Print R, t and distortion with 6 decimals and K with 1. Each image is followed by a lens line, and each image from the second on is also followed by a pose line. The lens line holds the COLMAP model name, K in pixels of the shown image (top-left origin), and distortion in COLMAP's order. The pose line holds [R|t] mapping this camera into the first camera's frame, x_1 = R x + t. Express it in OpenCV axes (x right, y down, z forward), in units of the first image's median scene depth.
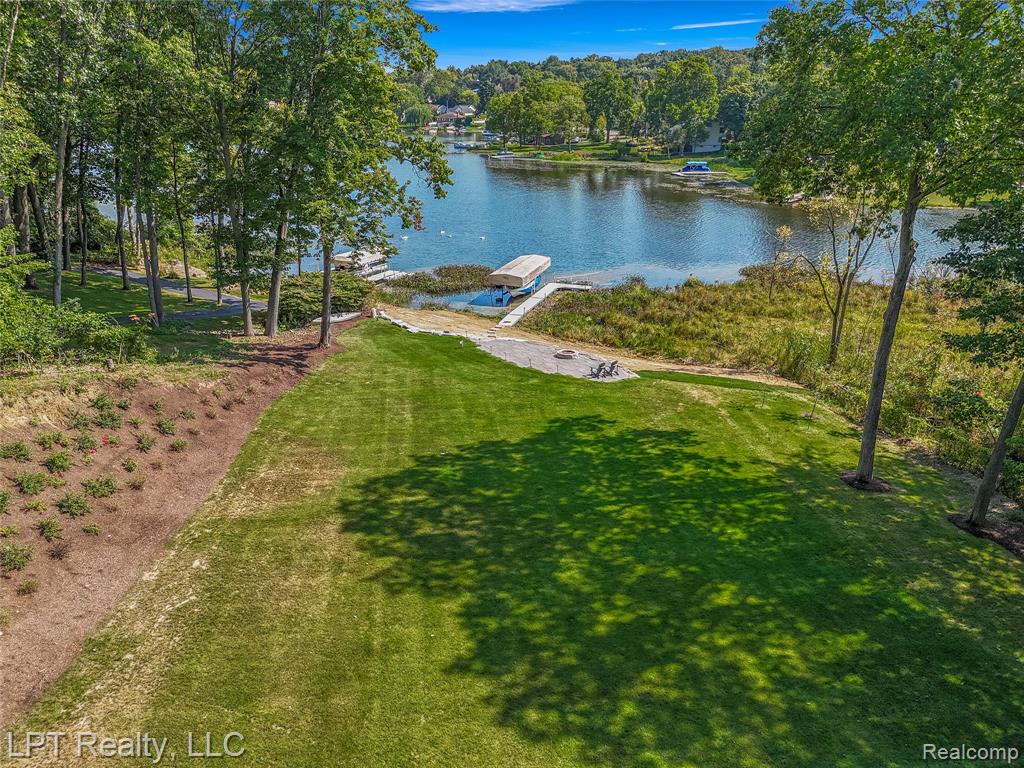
lens RADIAL K [[730.1, 0, 512.8], [0, 730.1, 418.1], [0, 0, 1]] dist [0.027280, -0.001902]
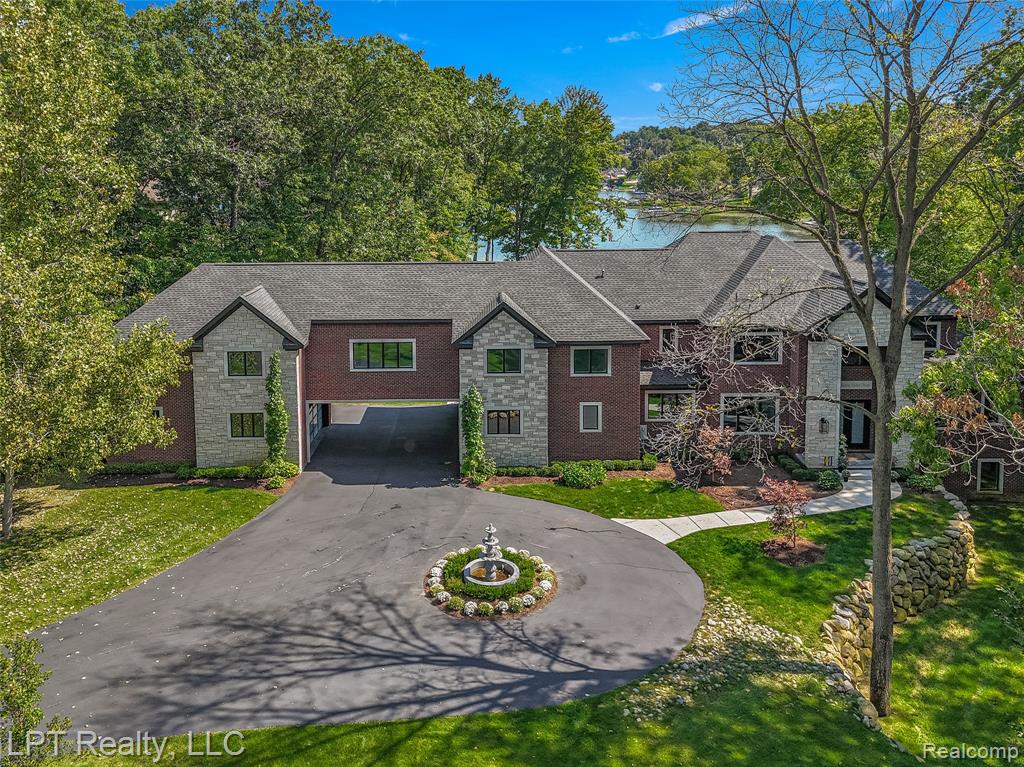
lens RADIAL K [[794.8, 0, 479.5], [0, 794.8, 278.7], [0, 0, 1]] dist [0.072571, -0.054685]
pose [[0.974612, 0.007448, -0.223775, 0.005876], [-0.065193, 0.965581, -0.251799, 0.246360], [0.214197, 0.259995, 0.941553, -0.660198]]
